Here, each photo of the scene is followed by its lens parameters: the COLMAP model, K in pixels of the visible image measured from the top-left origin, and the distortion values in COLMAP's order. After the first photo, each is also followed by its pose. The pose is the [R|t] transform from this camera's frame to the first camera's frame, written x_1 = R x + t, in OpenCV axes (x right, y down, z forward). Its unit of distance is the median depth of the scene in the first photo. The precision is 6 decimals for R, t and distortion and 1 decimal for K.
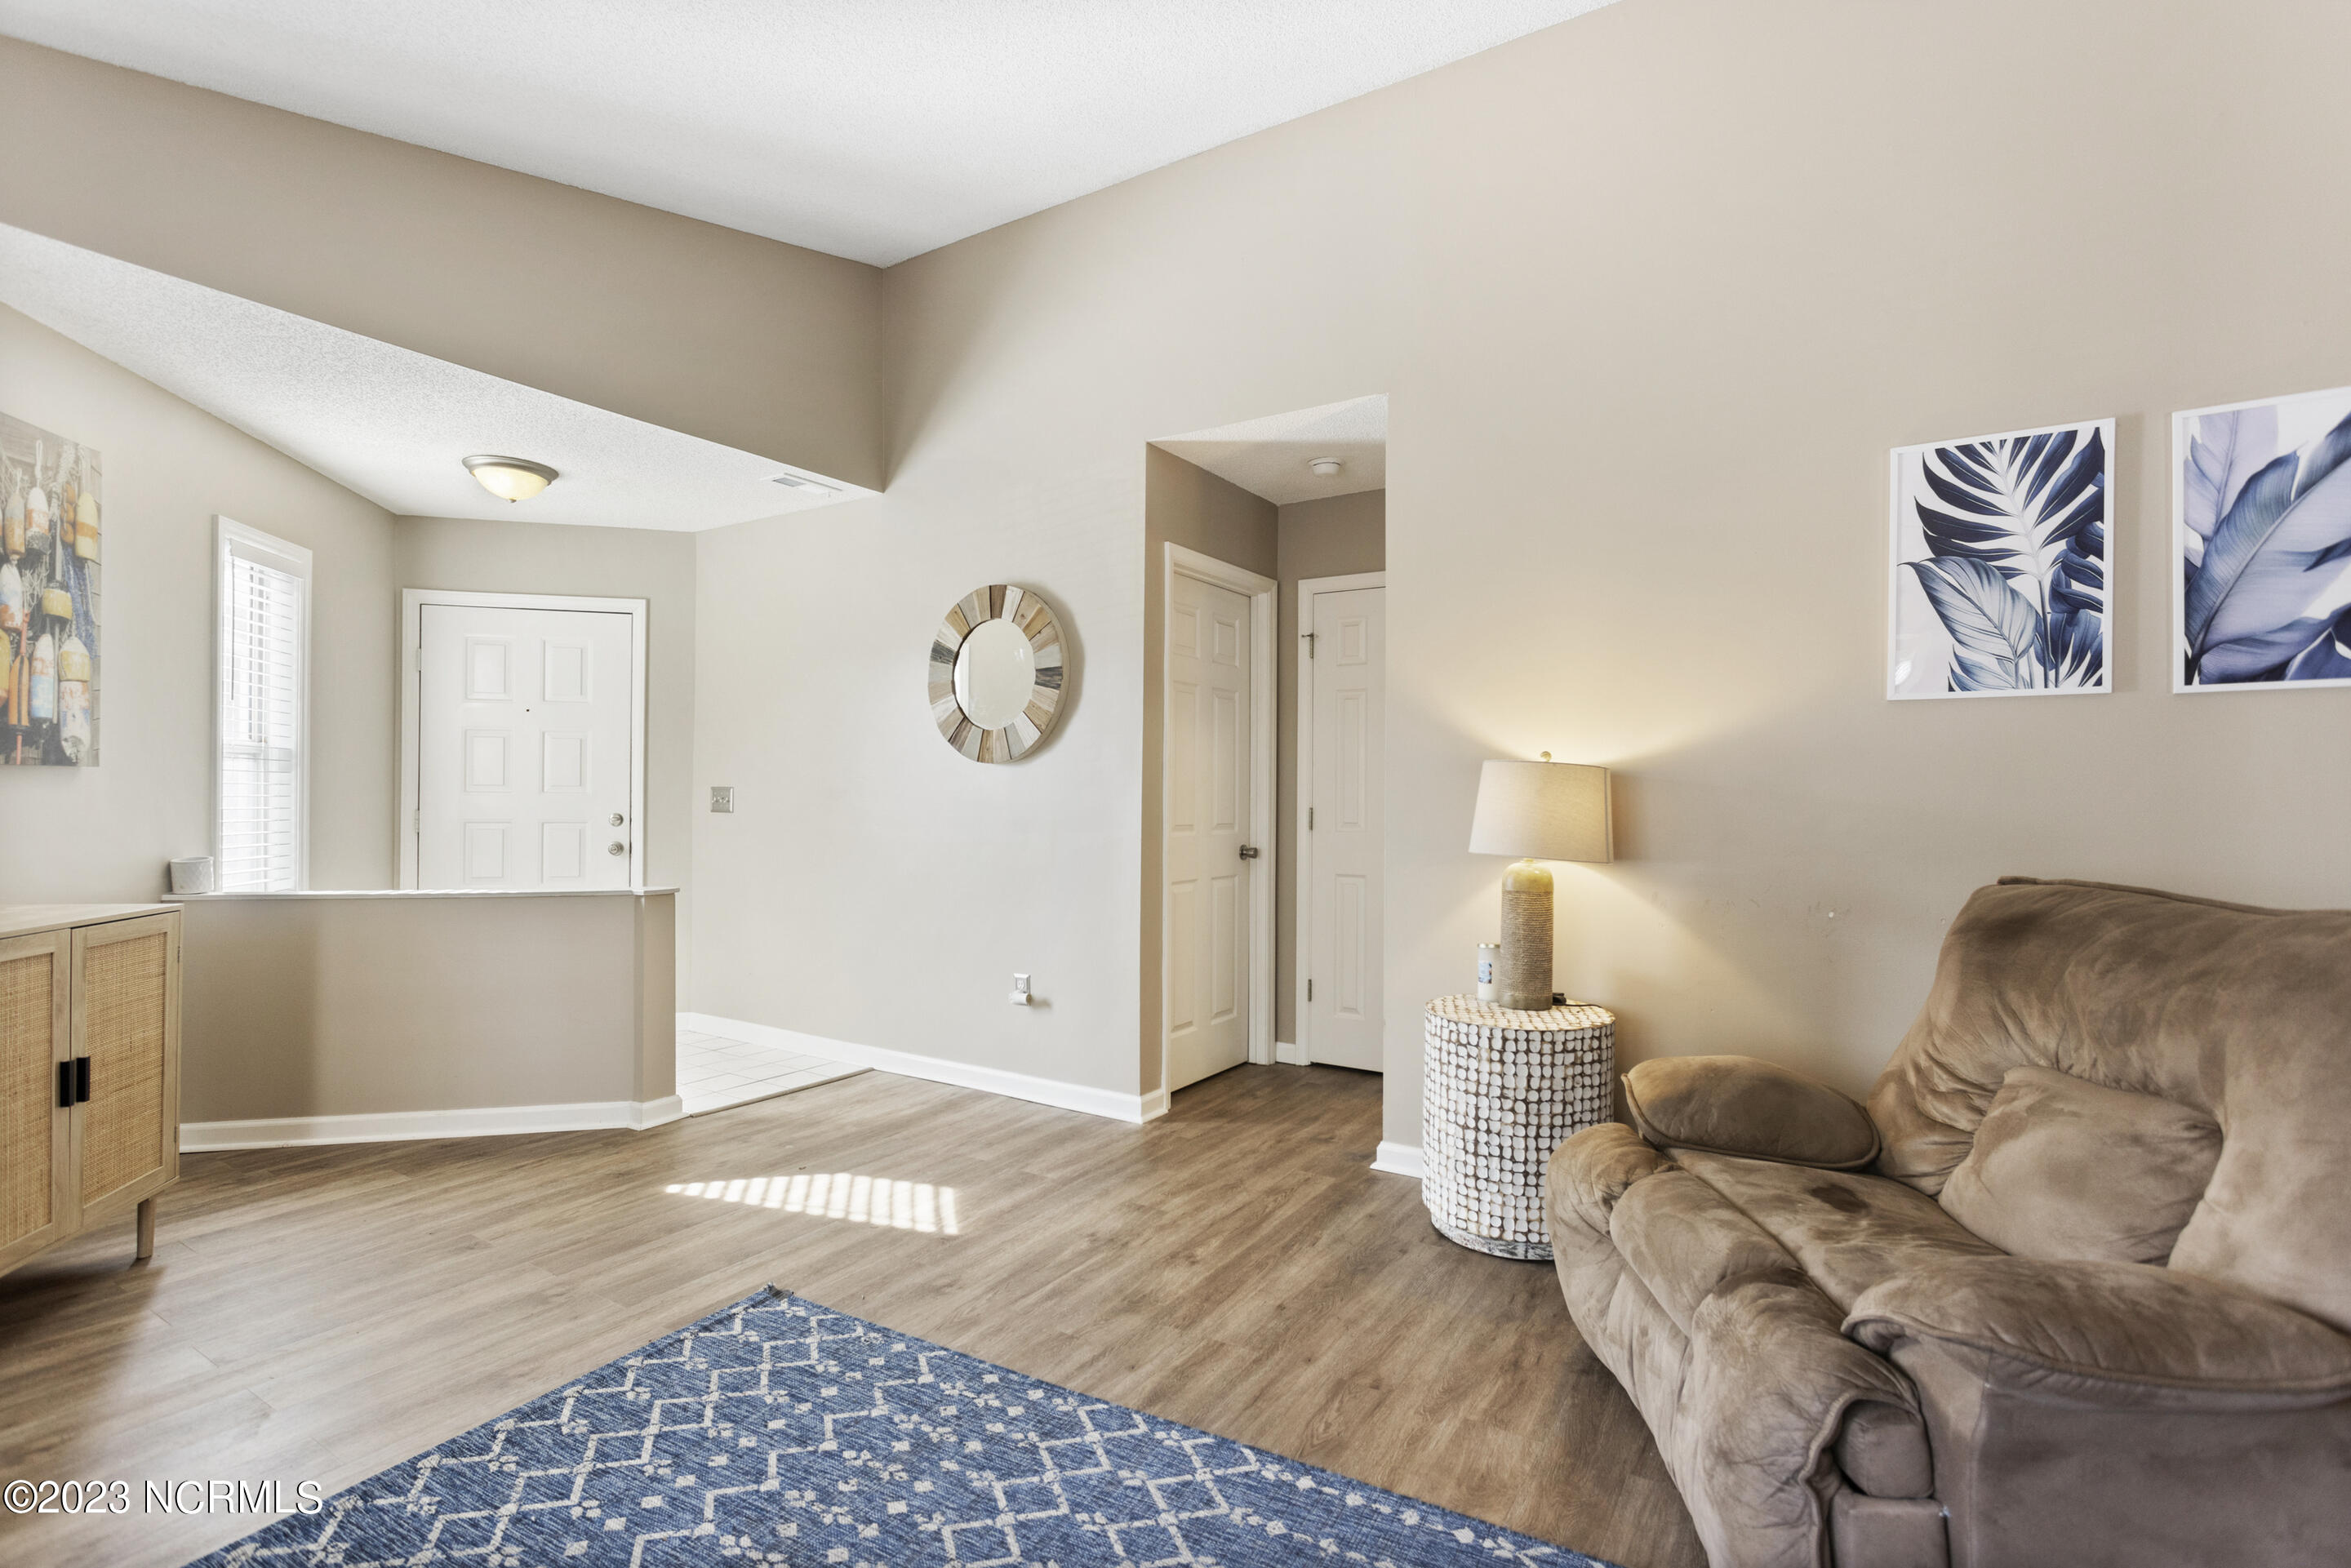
lens RADIAL K [[1120.0, 0, 1159.3], [0, 1120.0, 780.0], [0, 0, 1]] dist [-0.000958, 0.002557]
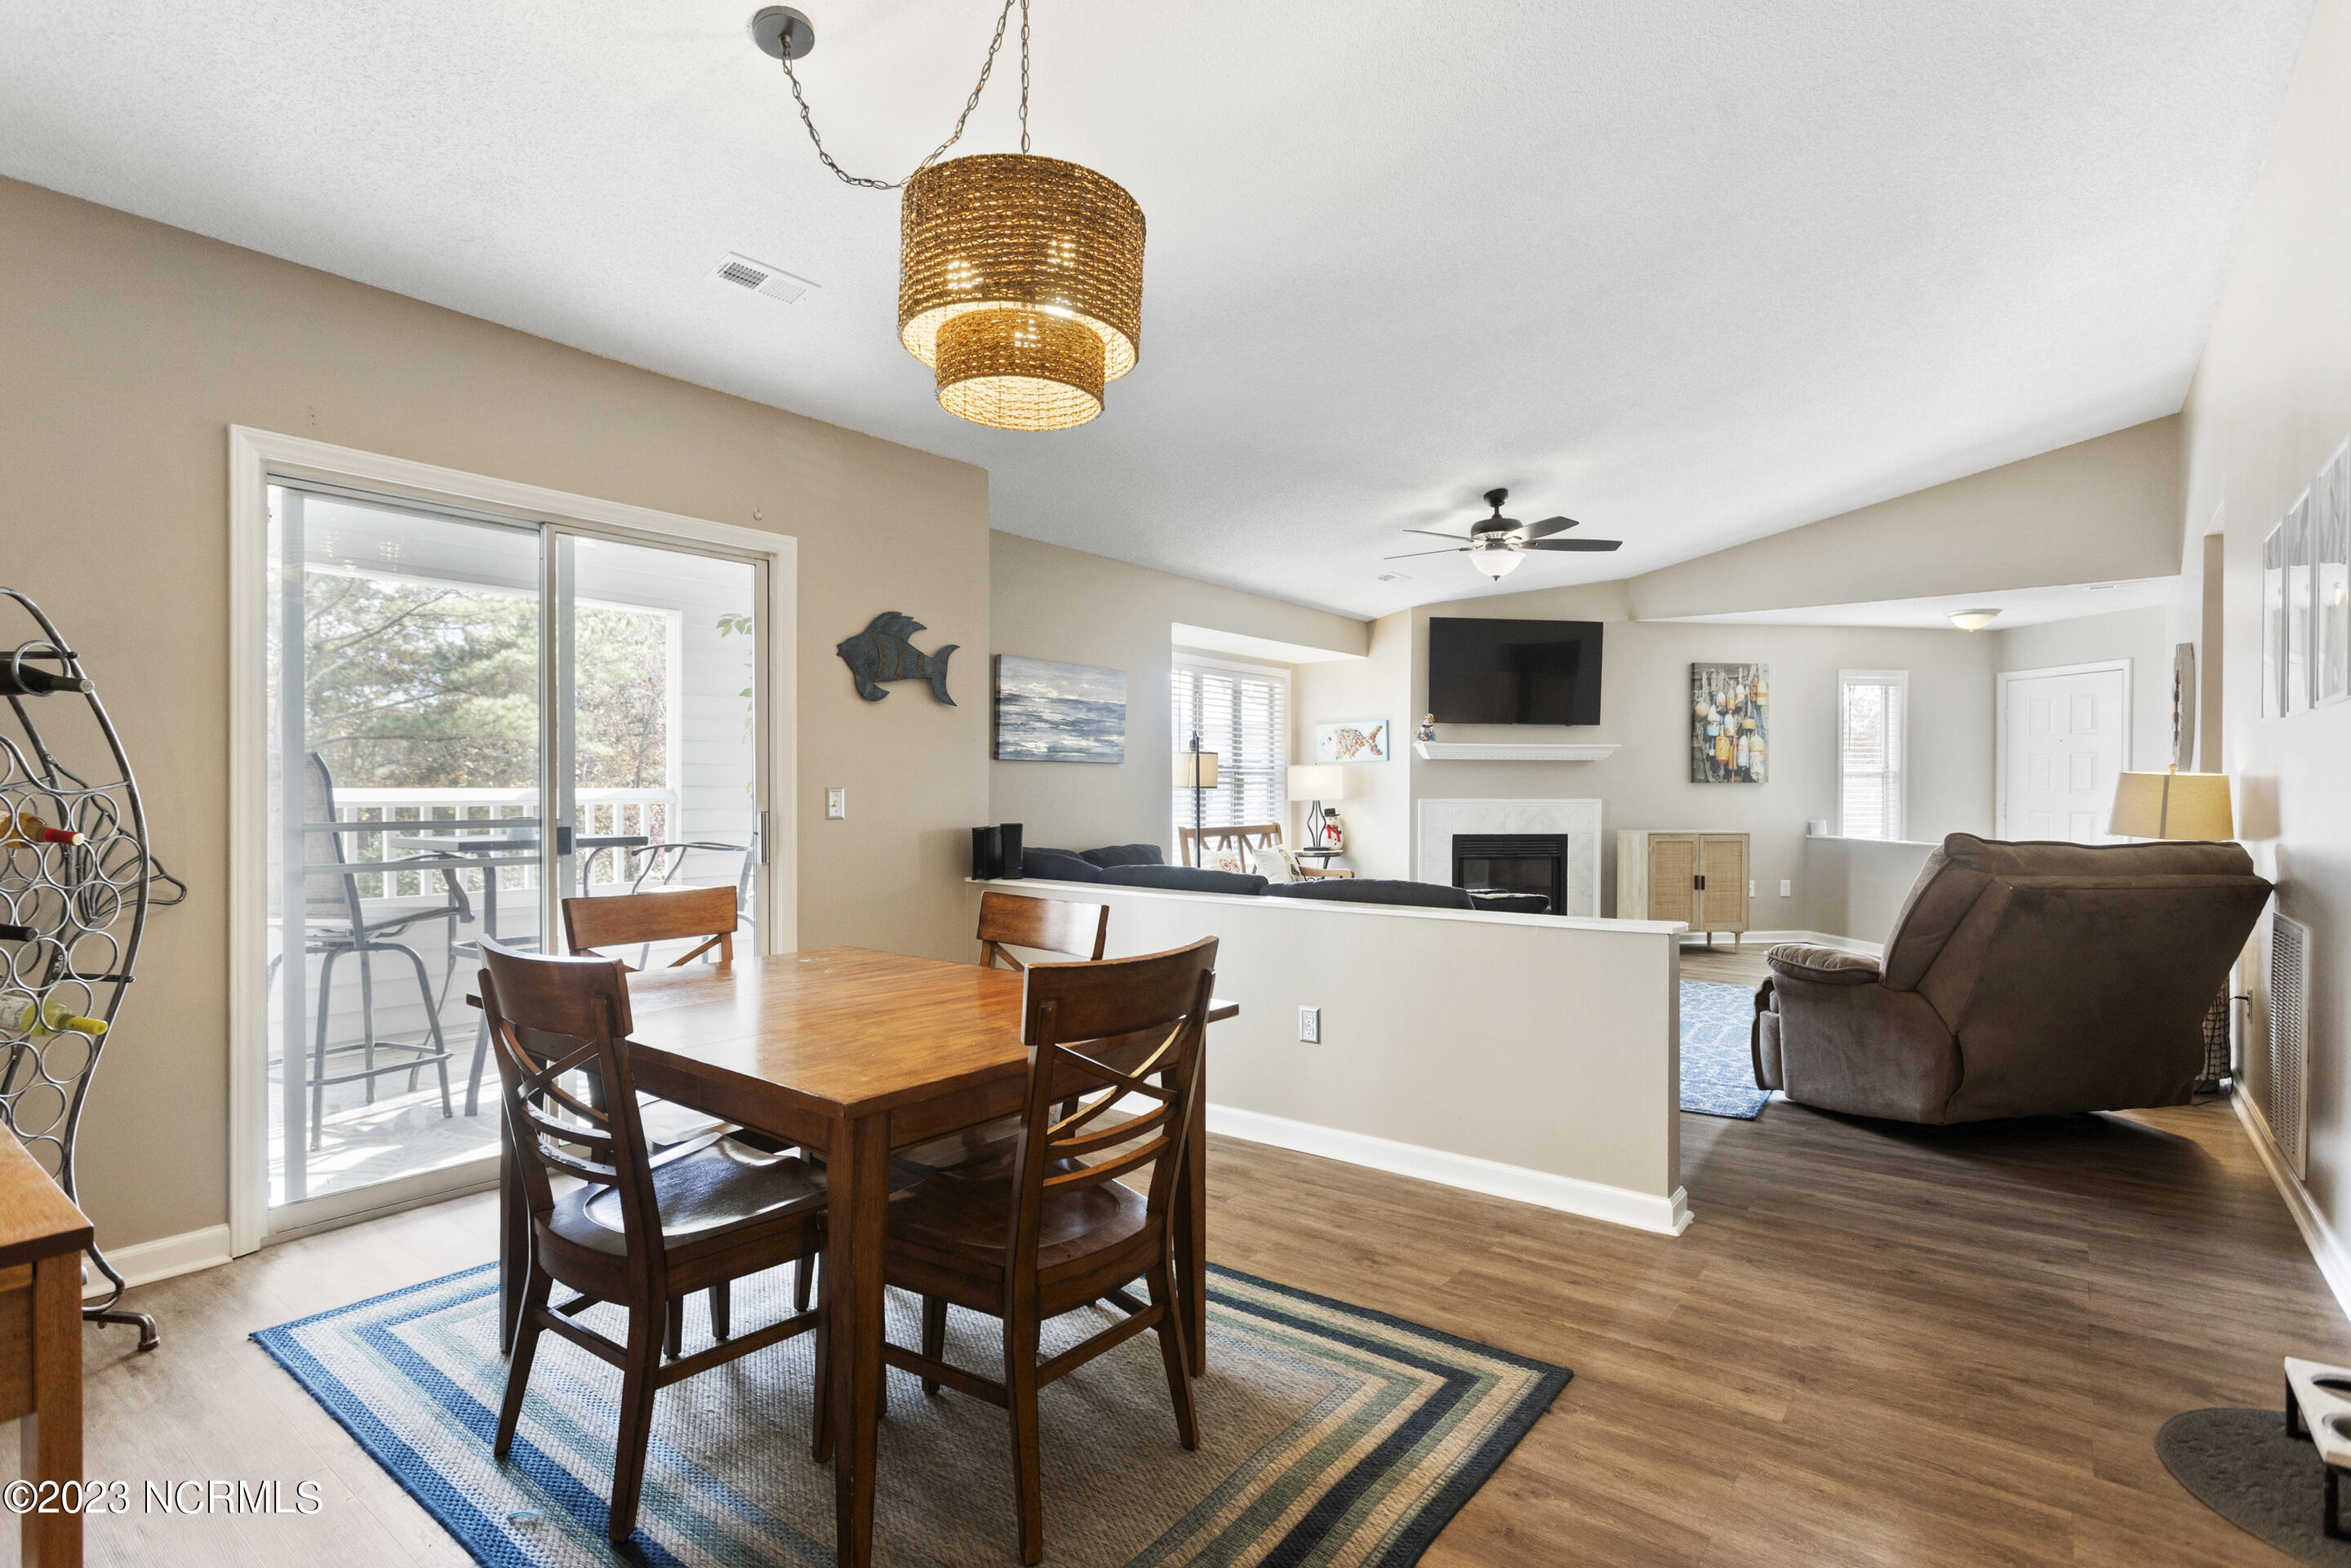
lens RADIAL K [[1120.0, 0, 1166.1], [0, 1120.0, 789.5], [0, 0, 1]] dist [-0.000958, 0.002557]
pose [[-0.092784, -0.003701, -0.995679, 1.867900], [0.009835, 0.999941, -0.004633, 0.002490], [0.995638, -0.010222, -0.092742, -0.175562]]
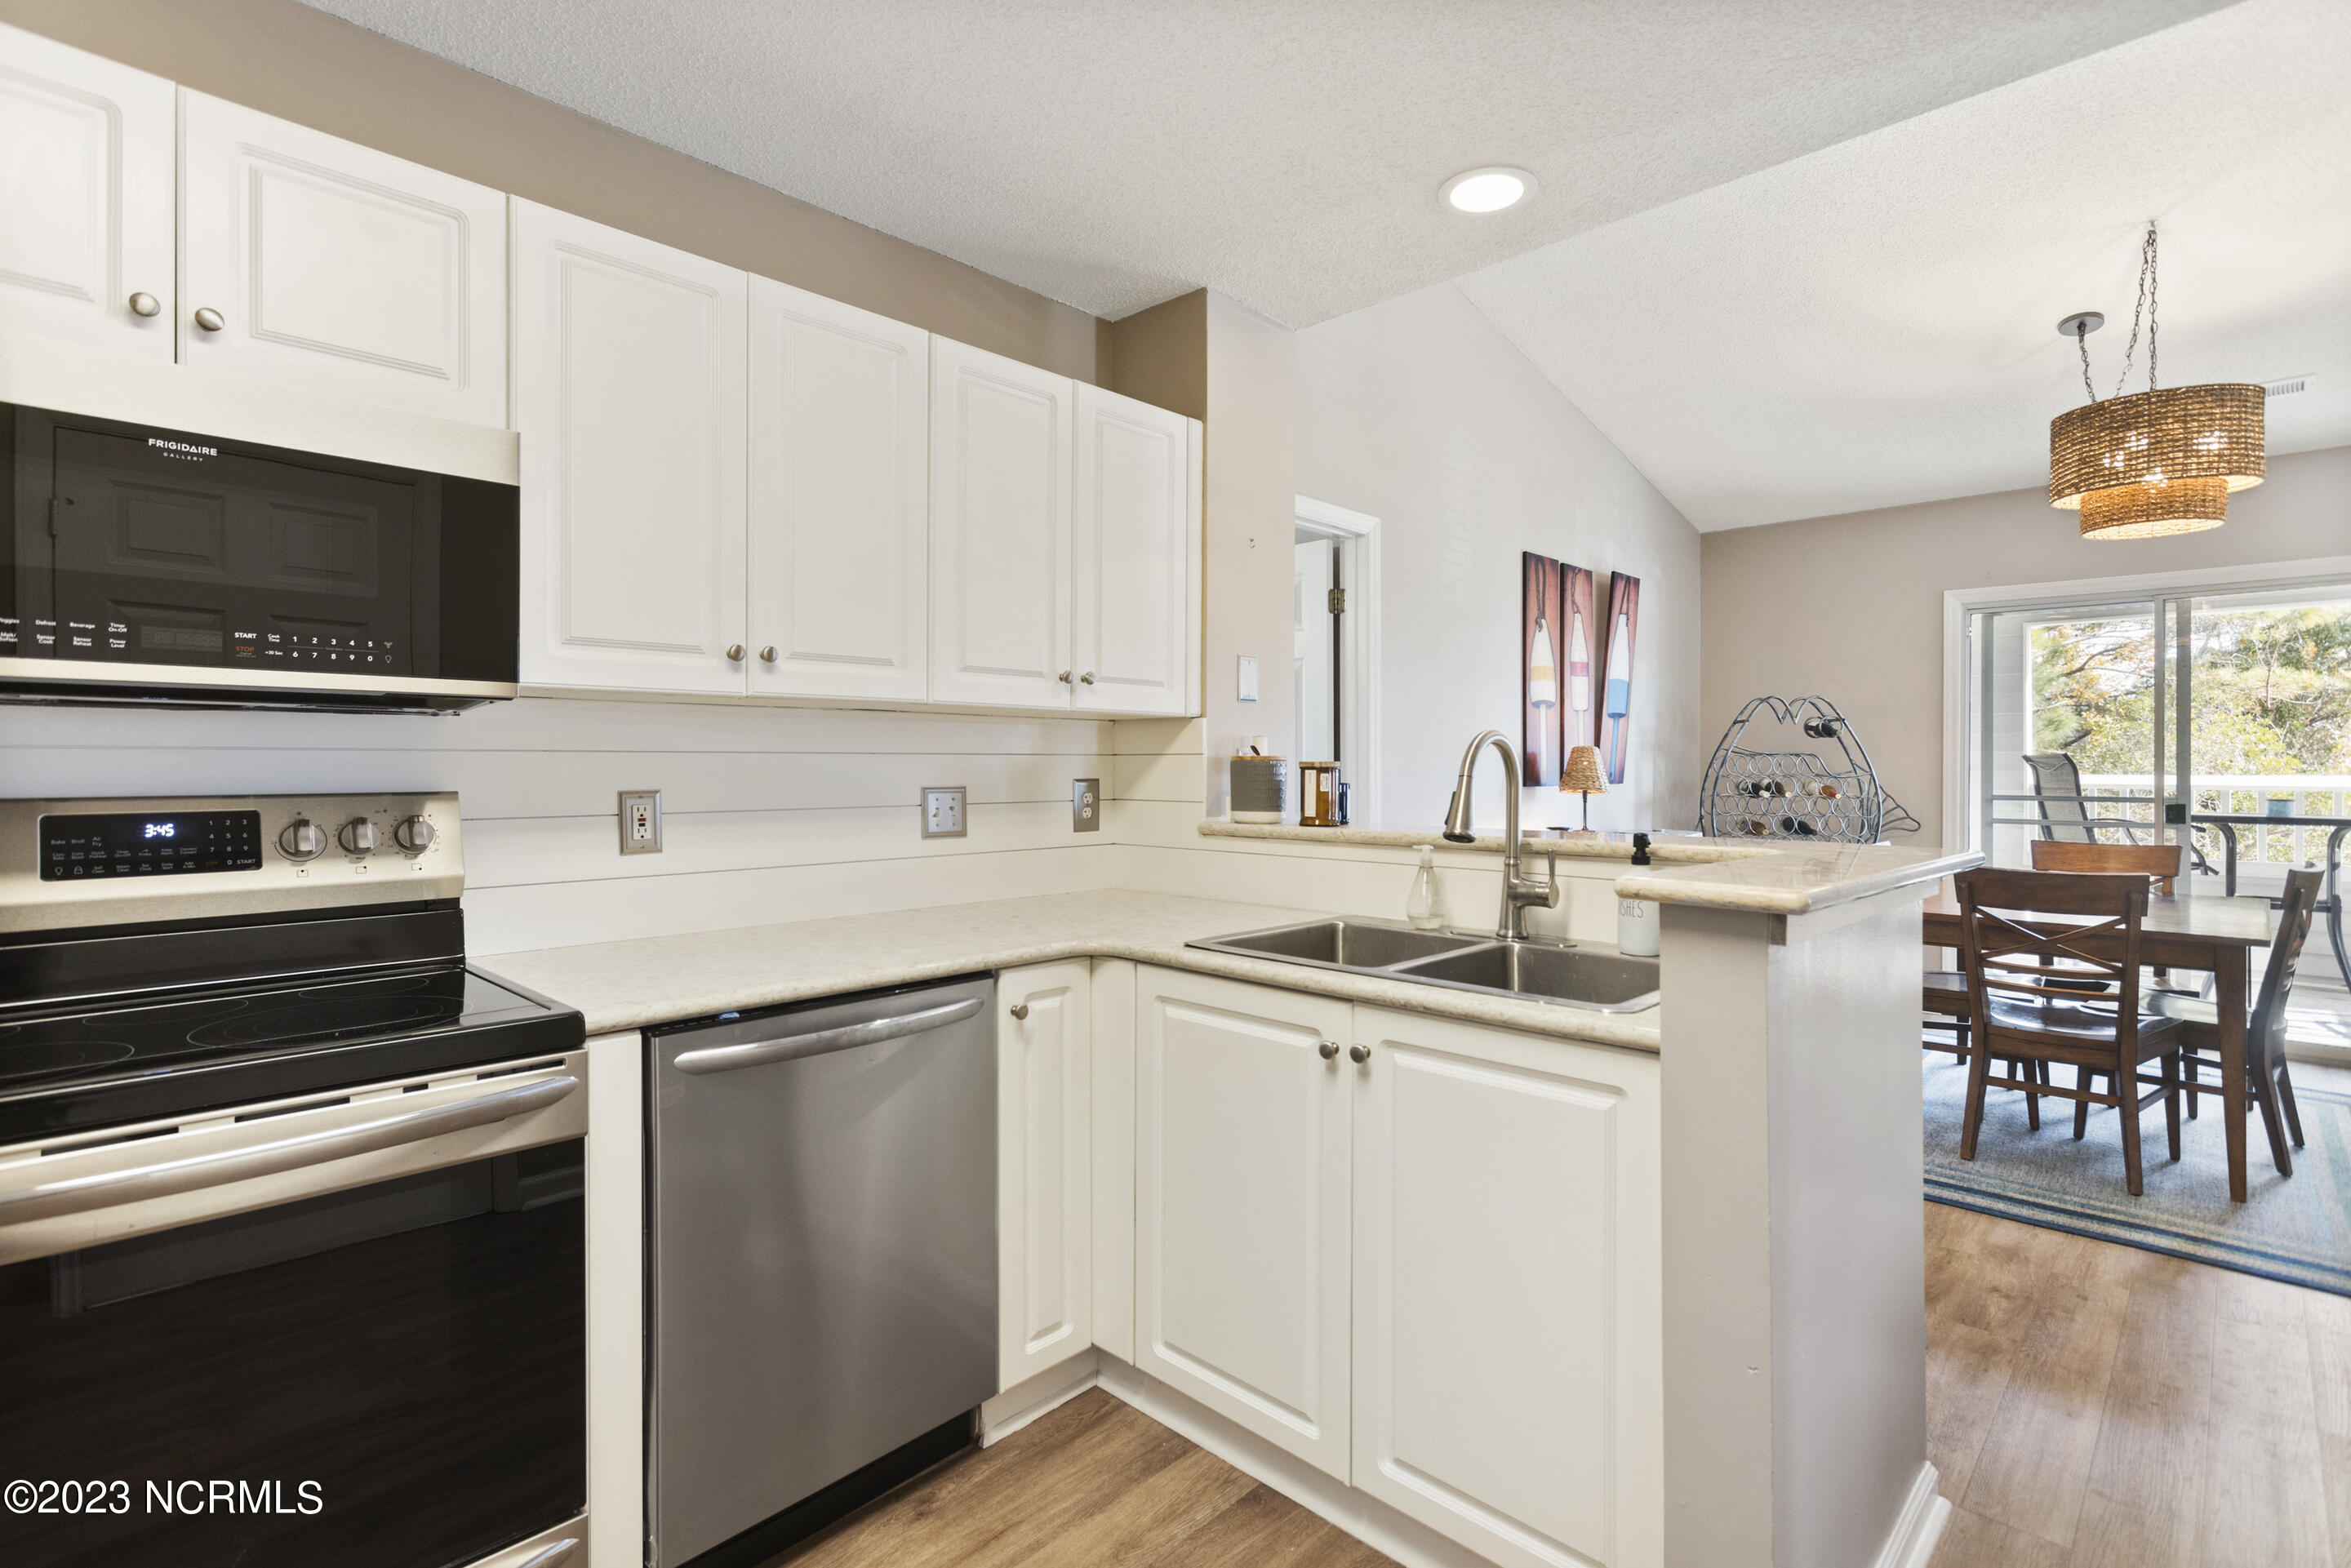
lens RADIAL K [[1120.0, 0, 1172.1], [0, 1120.0, 768.8], [0, 0, 1]] dist [-0.000958, 0.002557]
pose [[-0.981513, -0.009810, 0.191146, 1.901579], [-0.010912, 0.999929, -0.004710, 0.000470], [-0.191086, -0.006708, -0.981550, 0.943386]]
